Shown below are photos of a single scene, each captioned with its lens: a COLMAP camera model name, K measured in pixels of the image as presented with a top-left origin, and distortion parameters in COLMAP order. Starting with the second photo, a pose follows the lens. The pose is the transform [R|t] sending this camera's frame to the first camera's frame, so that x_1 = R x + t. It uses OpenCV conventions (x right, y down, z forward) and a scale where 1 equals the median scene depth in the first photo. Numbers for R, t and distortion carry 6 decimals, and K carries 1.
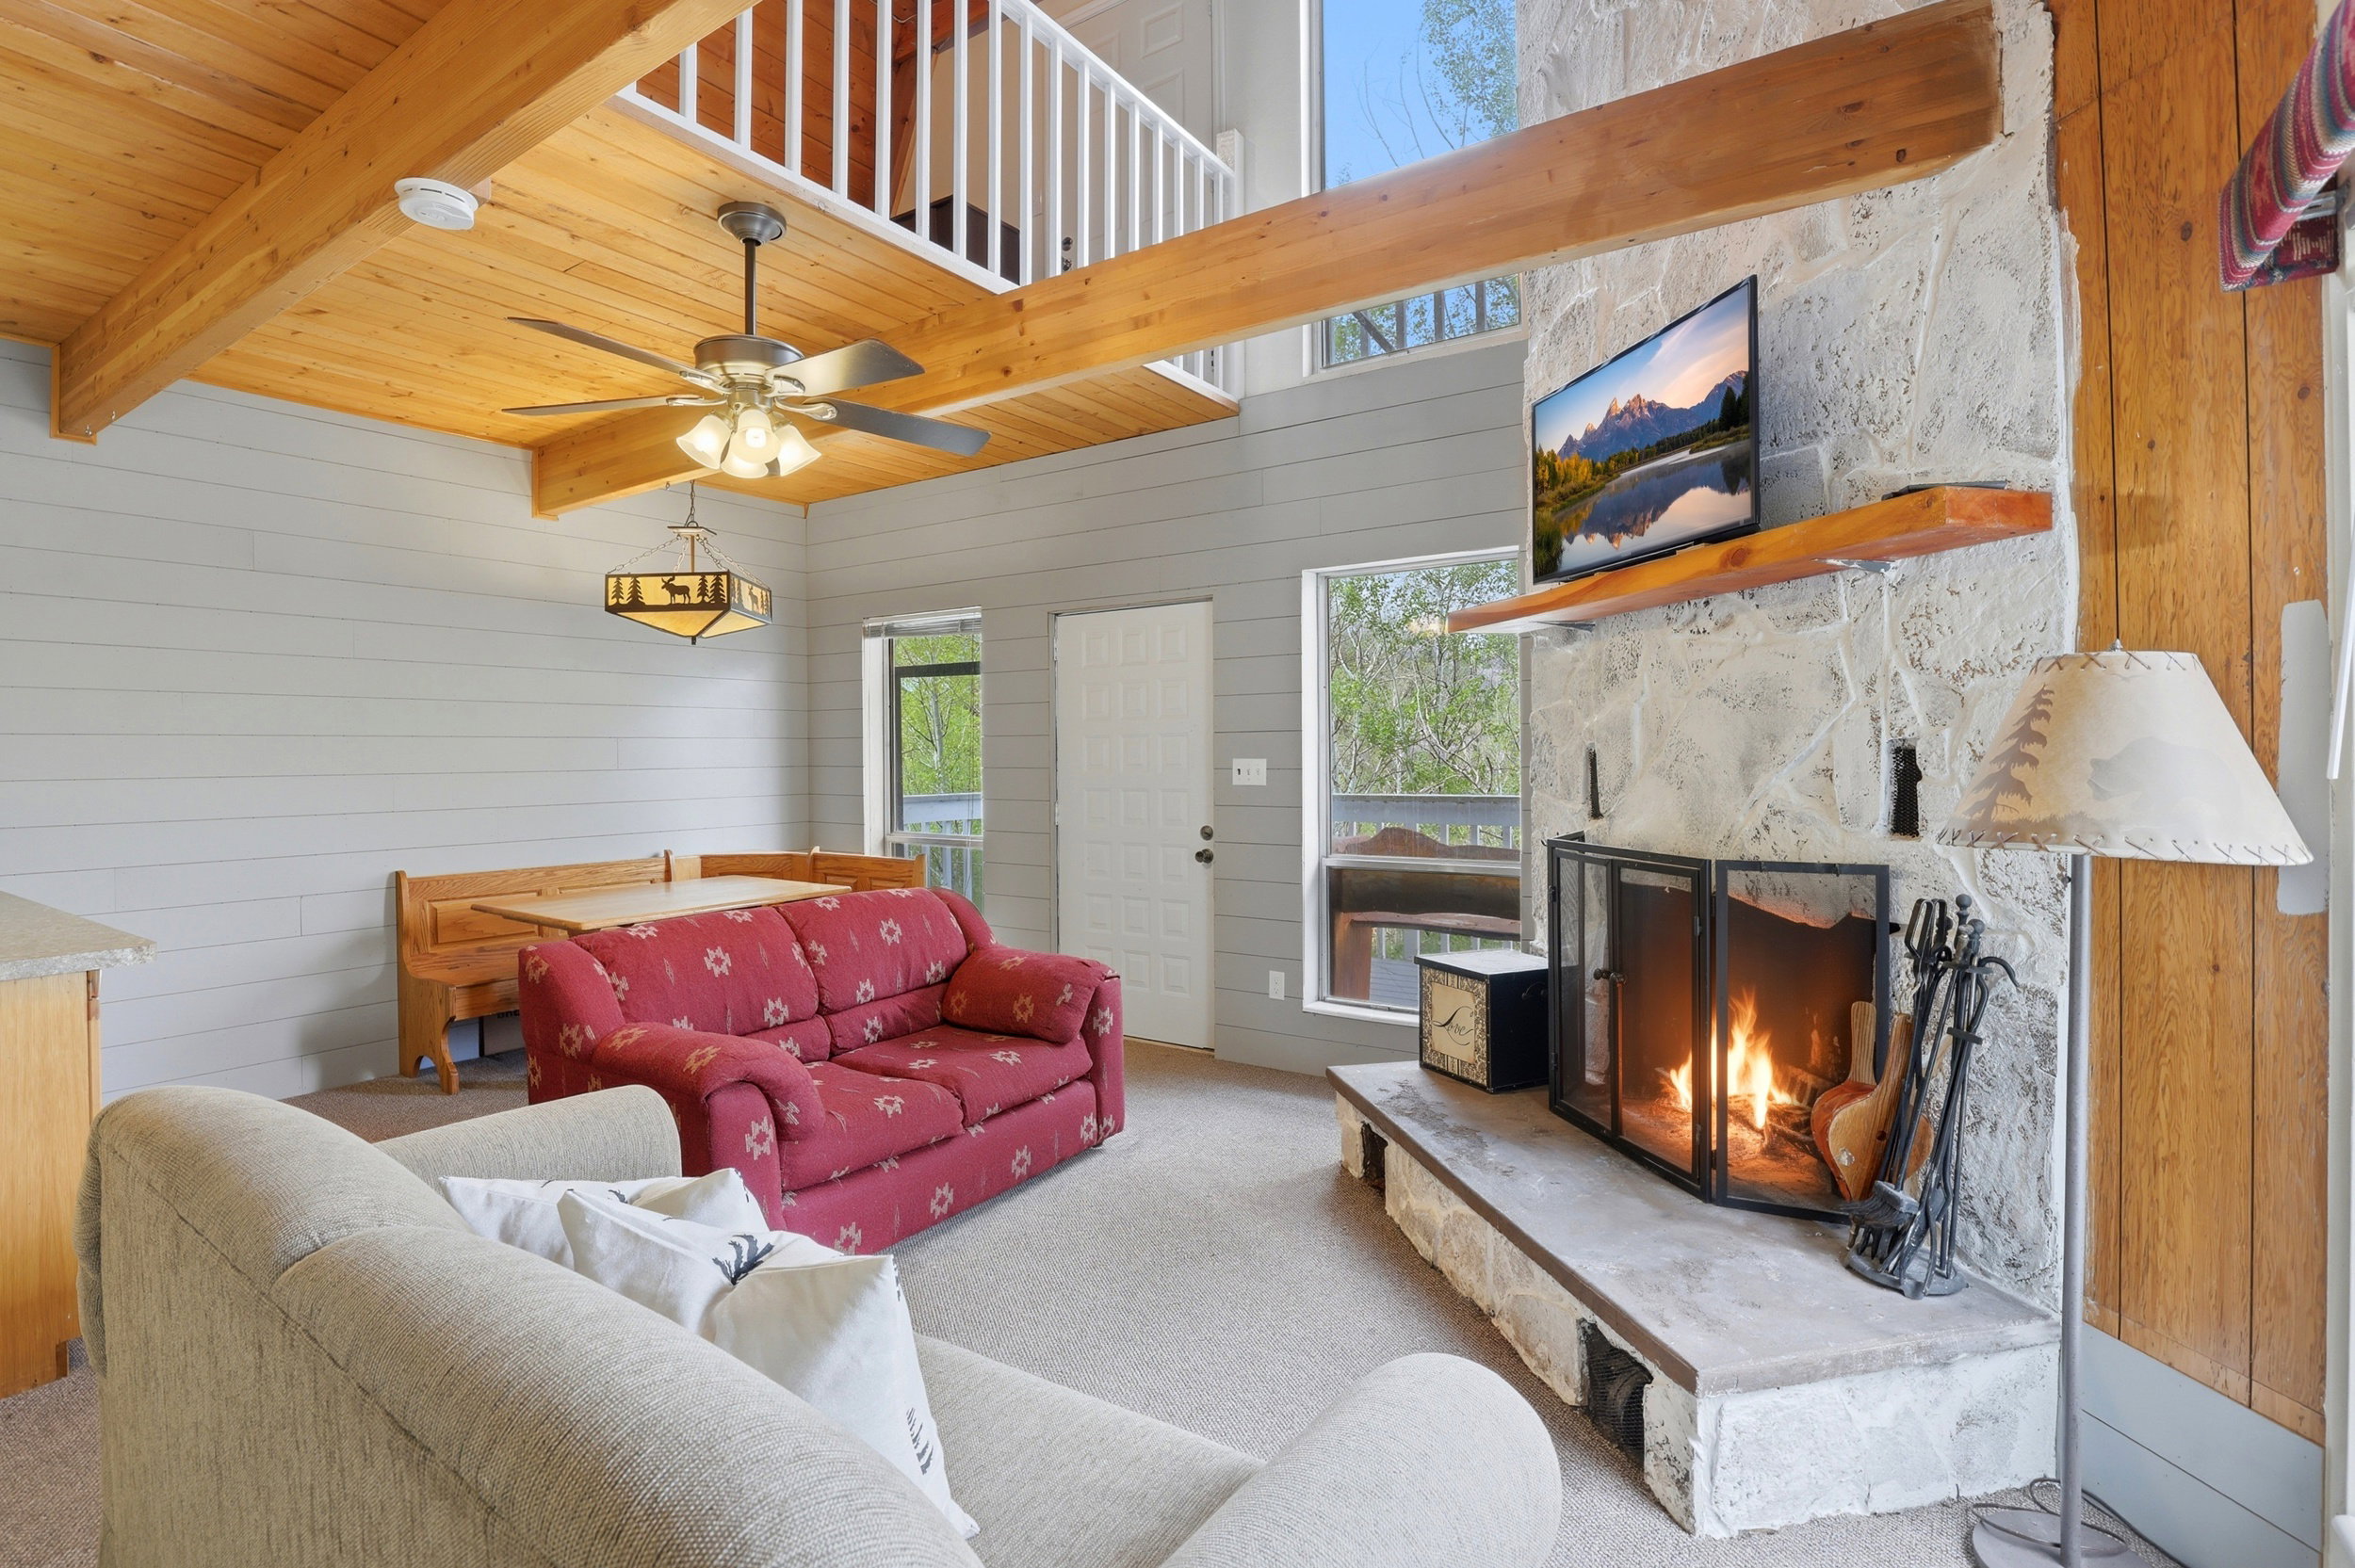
lens RADIAL K [[1105.6, 0, 1181.4], [0, 1105.6, 766.9], [0, 0, 1]] dist [-0.033556, 0.004696]
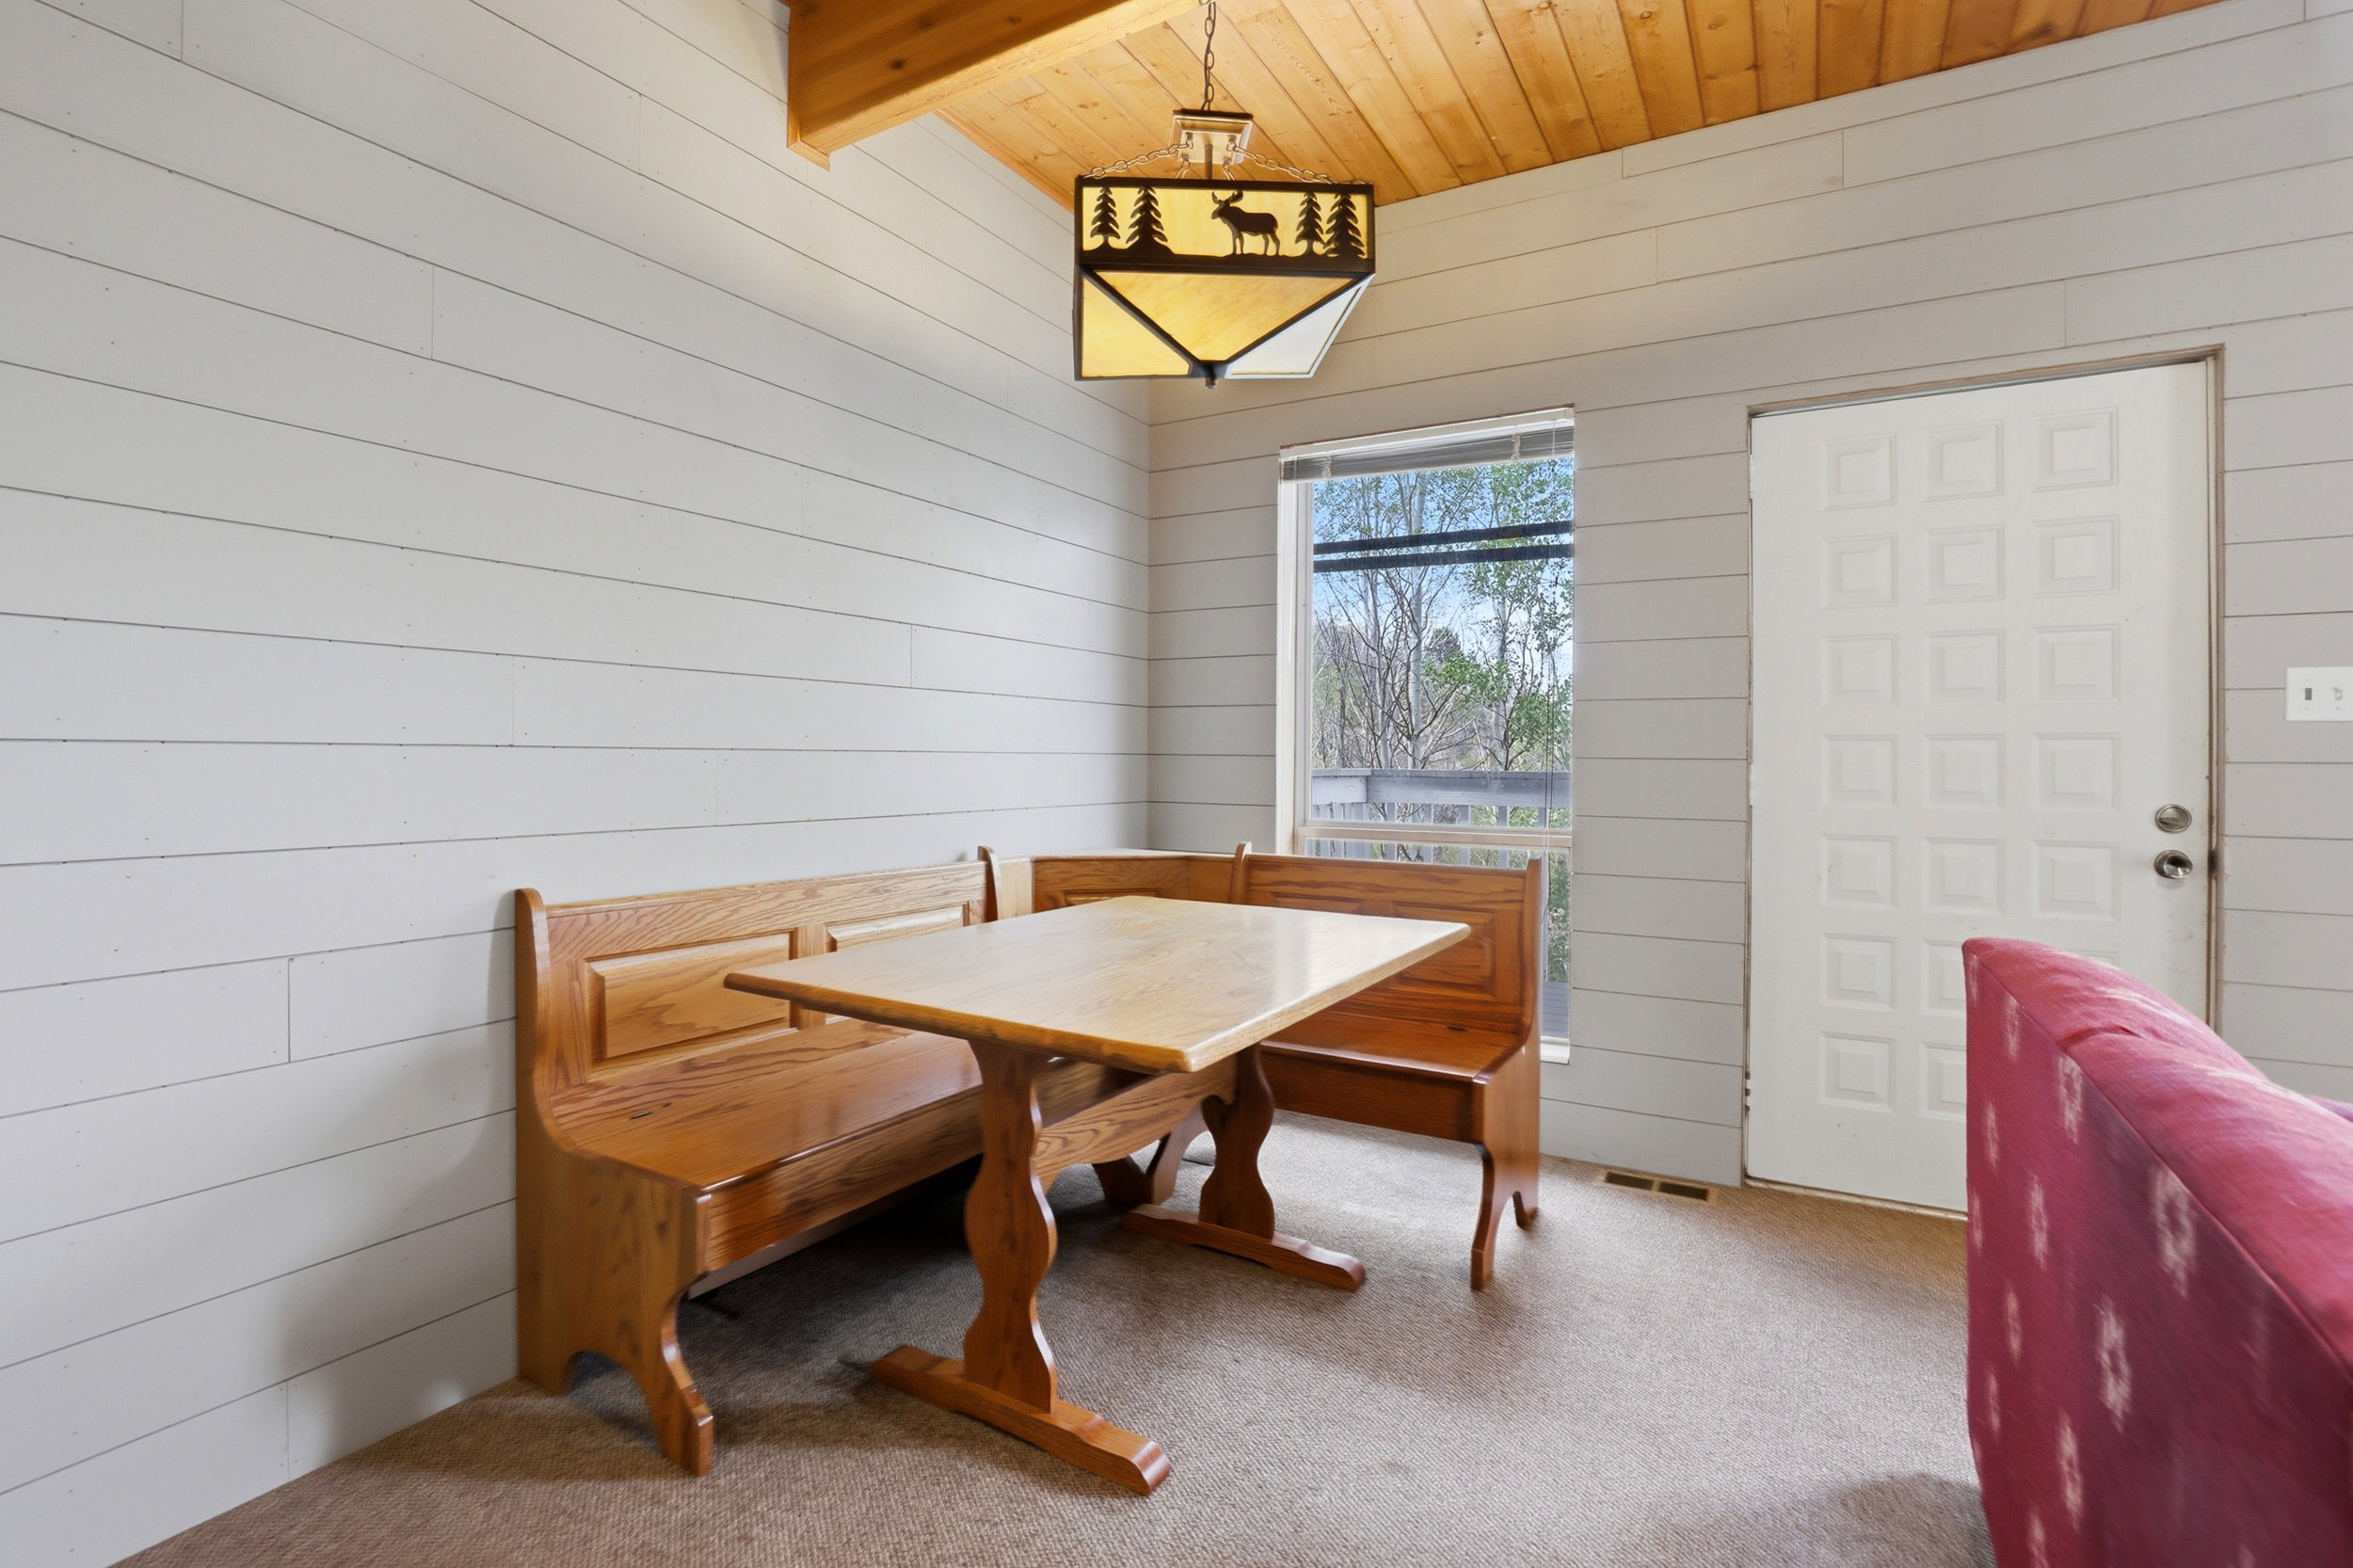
lens RADIAL K [[1104.8, 0, 1174.1], [0, 1104.8, 769.8], [0, 0, 1]] dist [-0.033556, 0.004696]
pose [[0.998024, 0.013790, 0.061295, -0.474406], [-0.013669, 0.999904, -0.002400, 0.045545], [-0.061322, 0.001557, 0.998117, 0.542786]]
